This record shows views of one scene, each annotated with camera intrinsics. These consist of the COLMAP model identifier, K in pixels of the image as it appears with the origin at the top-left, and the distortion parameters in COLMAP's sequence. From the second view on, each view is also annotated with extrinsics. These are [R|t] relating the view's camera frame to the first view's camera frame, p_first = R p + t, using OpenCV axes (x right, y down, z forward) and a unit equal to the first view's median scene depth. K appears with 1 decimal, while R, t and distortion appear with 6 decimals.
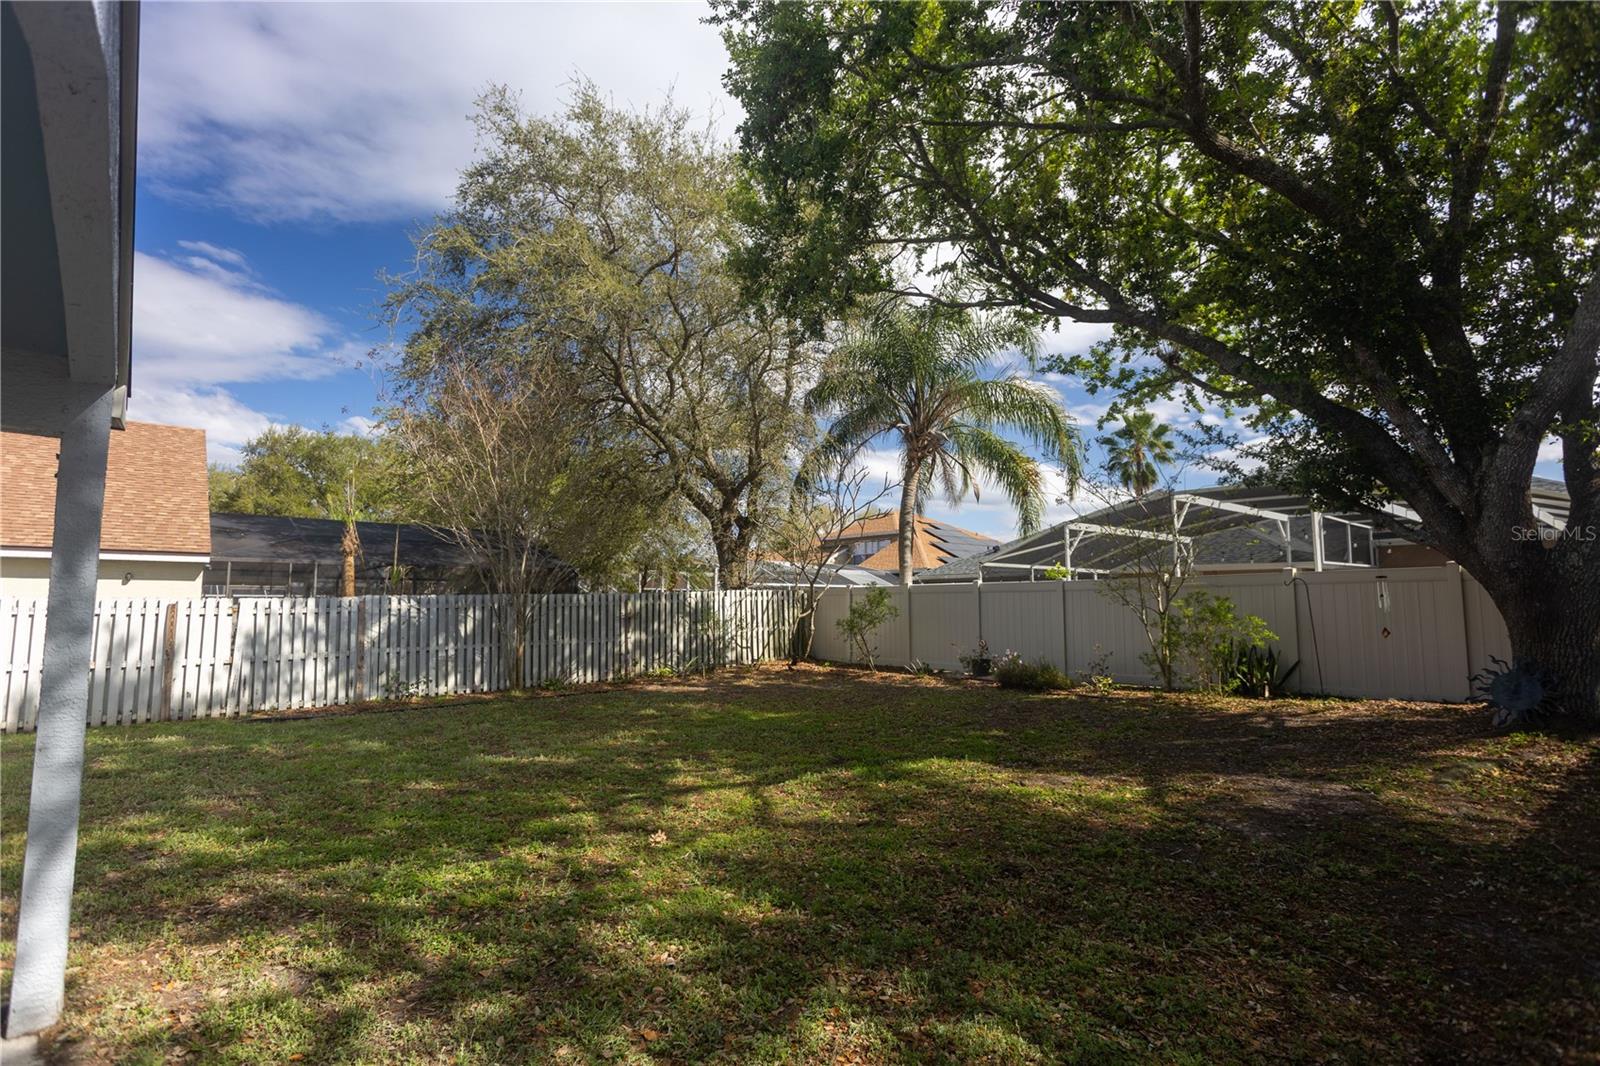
lens RADIAL K [[770.9, 0, 795.7], [0, 770.9, 537.7], [0, 0, 1]] dist [0.010570, 0.002587]
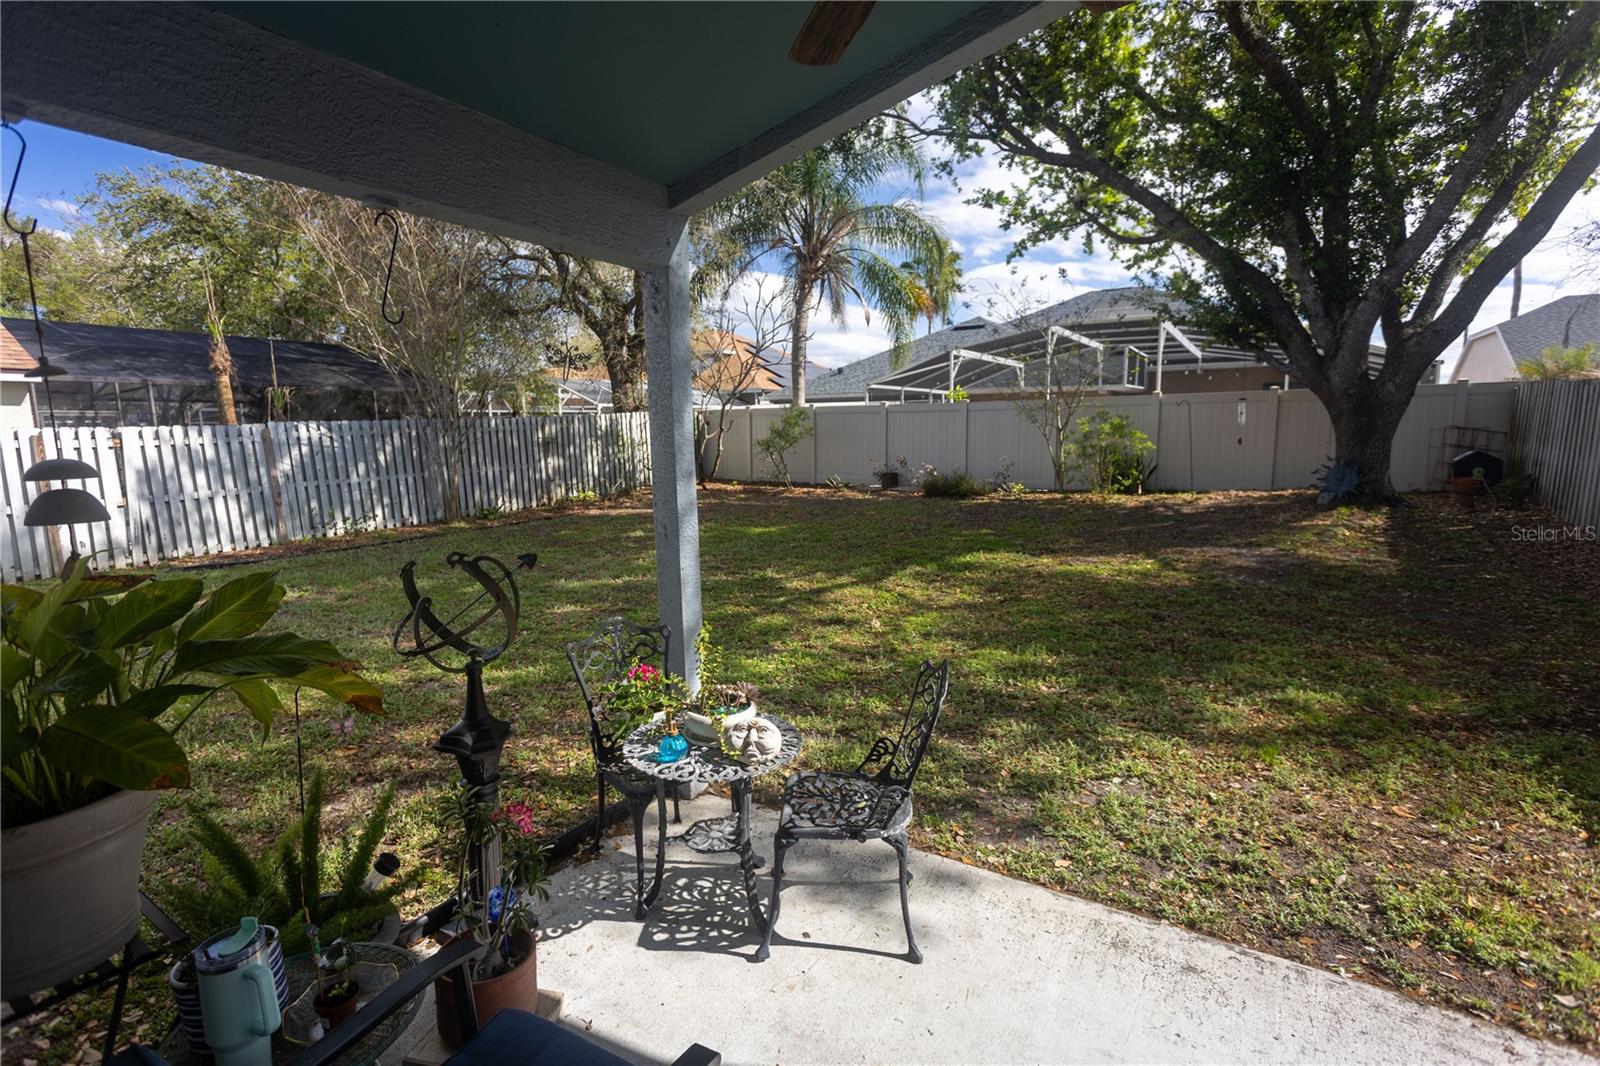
lens RADIAL K [[770.9, 0, 806.8], [0, 770.9, 537.4], [0, 0, 1]] dist [0.010570, 0.002587]
pose [[0.946211, -0.060107, 0.317919, -0.273023], [-0.015222, 0.973235, 0.229309, -0.008242], [-0.323193, -0.221814, 0.919970, -0.018946]]
